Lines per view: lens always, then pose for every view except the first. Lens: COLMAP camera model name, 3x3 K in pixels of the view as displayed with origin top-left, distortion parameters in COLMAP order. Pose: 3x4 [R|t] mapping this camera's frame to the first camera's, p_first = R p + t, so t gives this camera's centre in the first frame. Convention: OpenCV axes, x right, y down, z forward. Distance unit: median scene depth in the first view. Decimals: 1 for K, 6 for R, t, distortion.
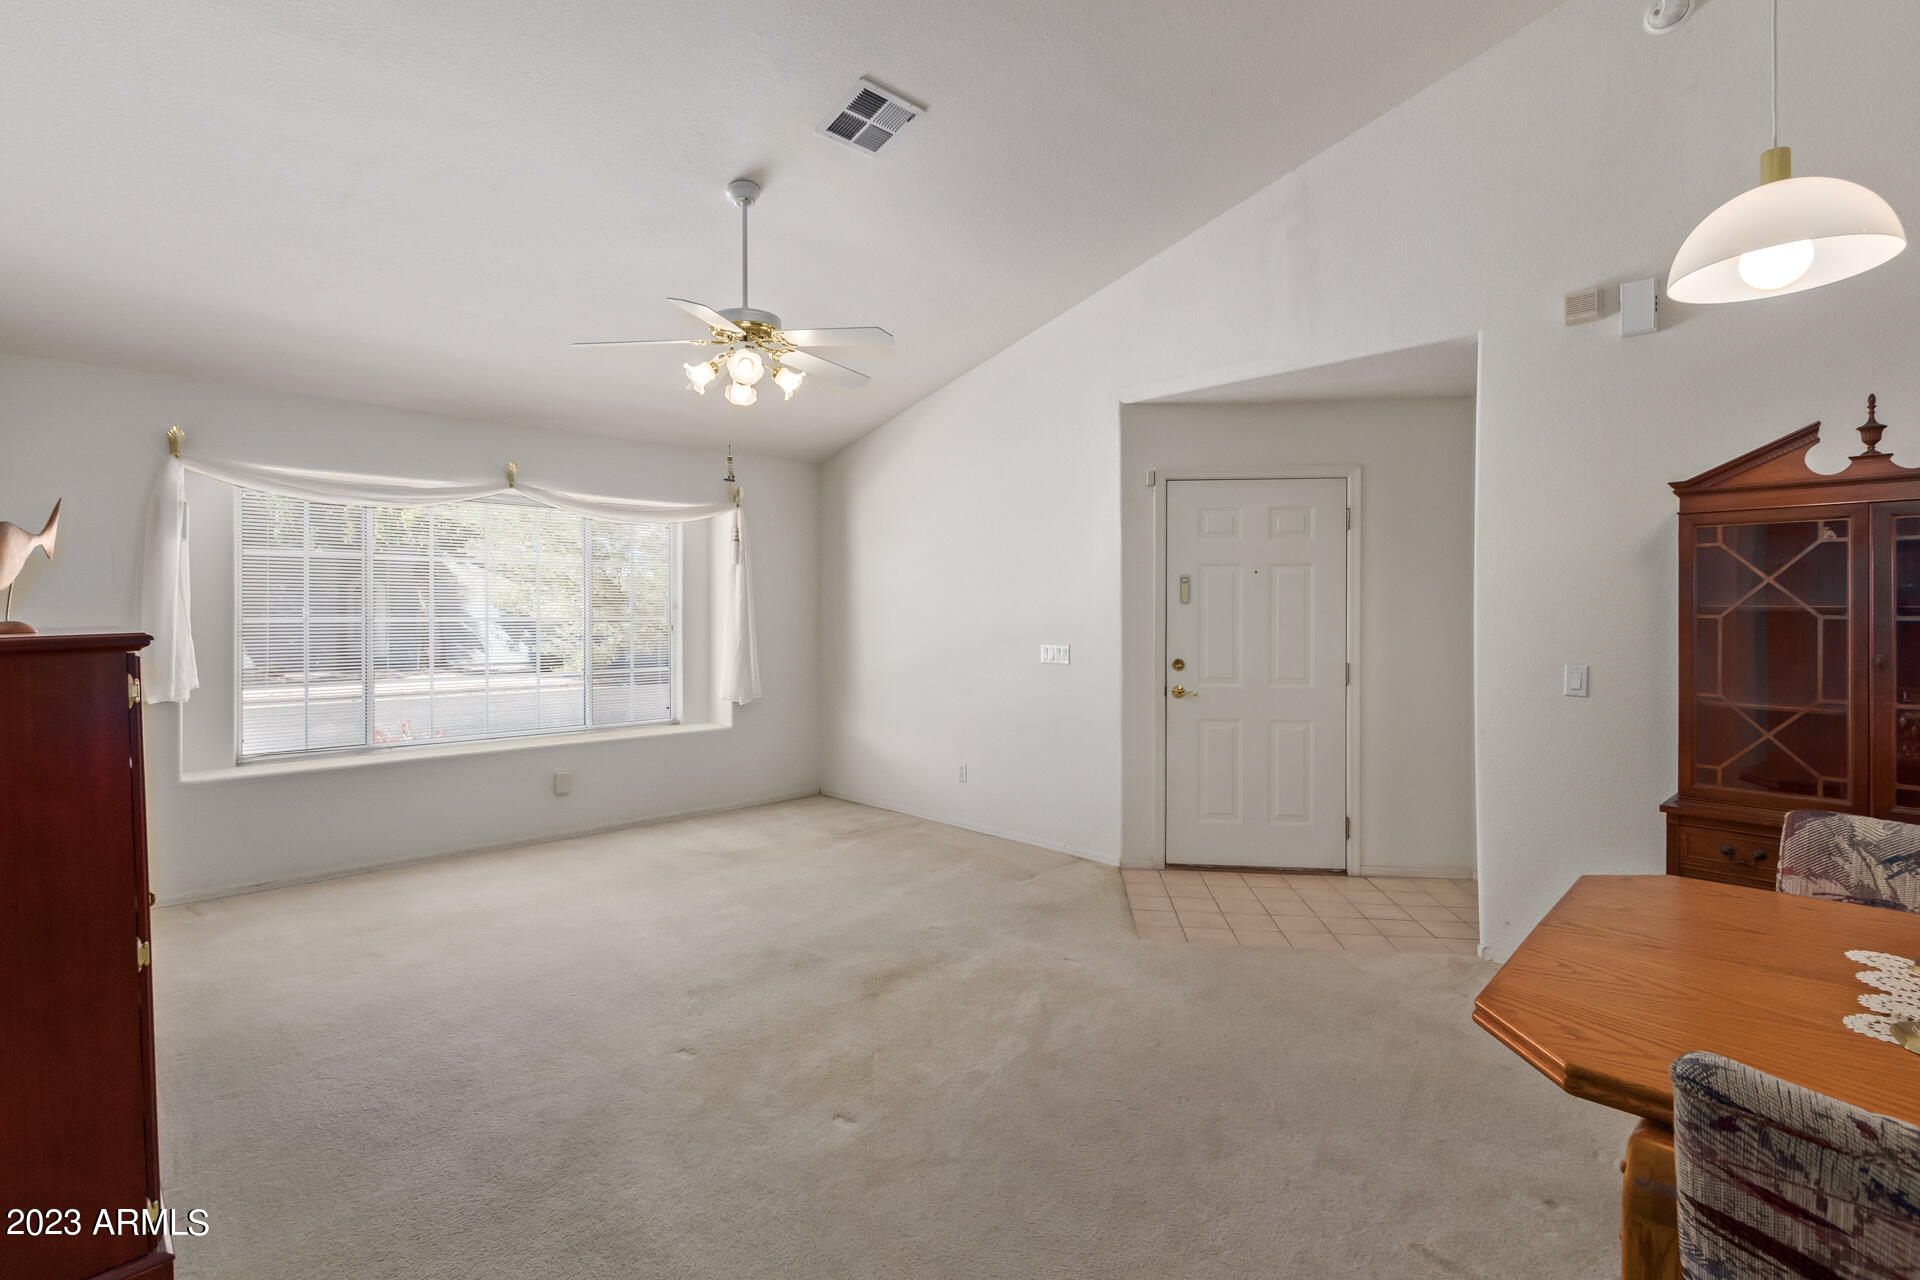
lens RADIAL K [[893.2, 0, 951.9], [0, 893.2, 609.0], [0, 0, 1]] dist [0.002372, -0.001783]
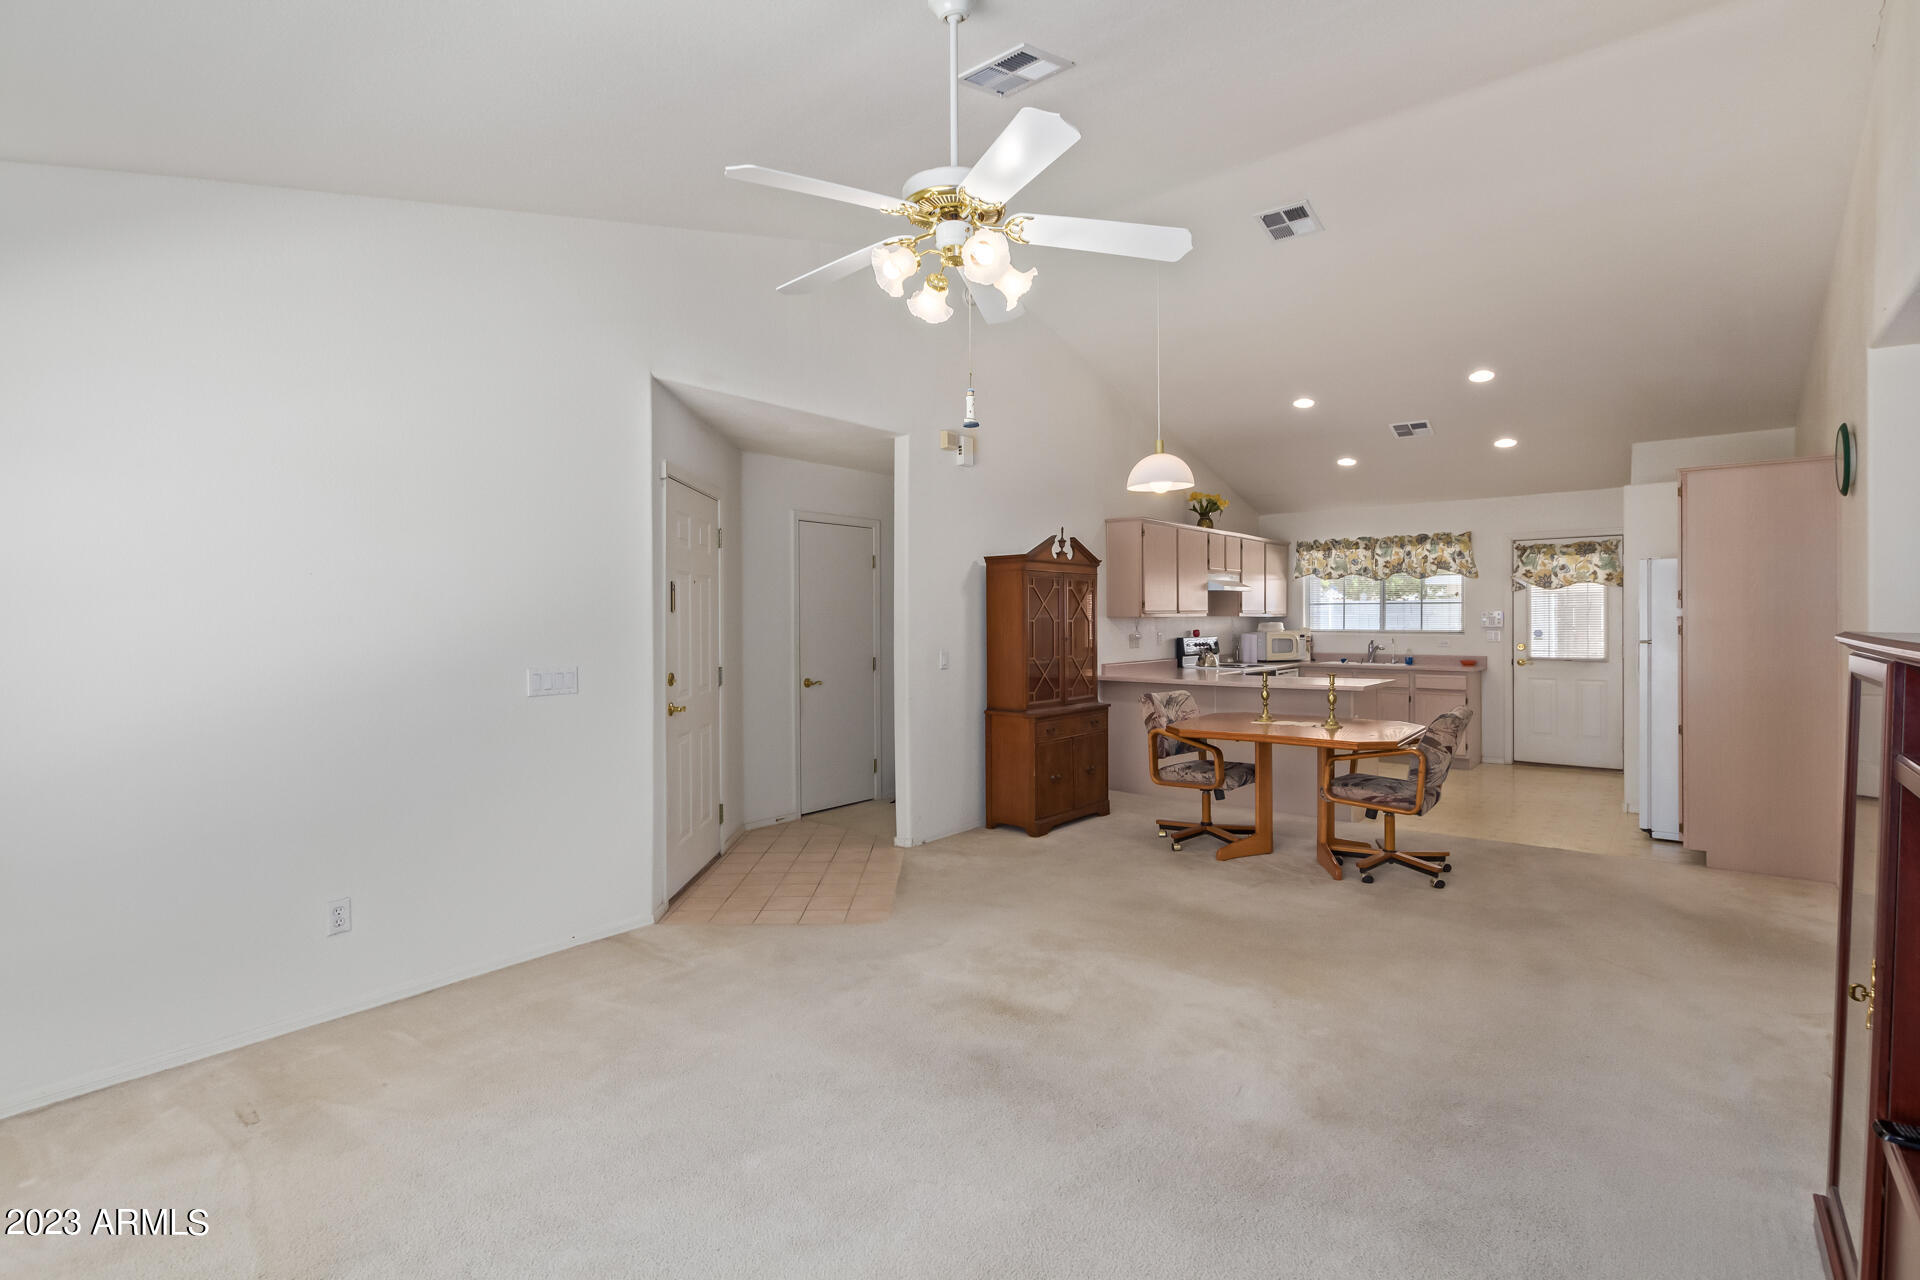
lens RADIAL K [[881.4, 0, 961.8], [0, 881.4, 625.3], [0, 0, 1]] dist [0.000300, -0.000283]
pose [[-0.114508, -0.007559, 0.993394, -1.118127], [0.004869, 0.999955, 0.008170, 0.001925], [-0.993410, 0.005773, -0.114466, 1.335653]]
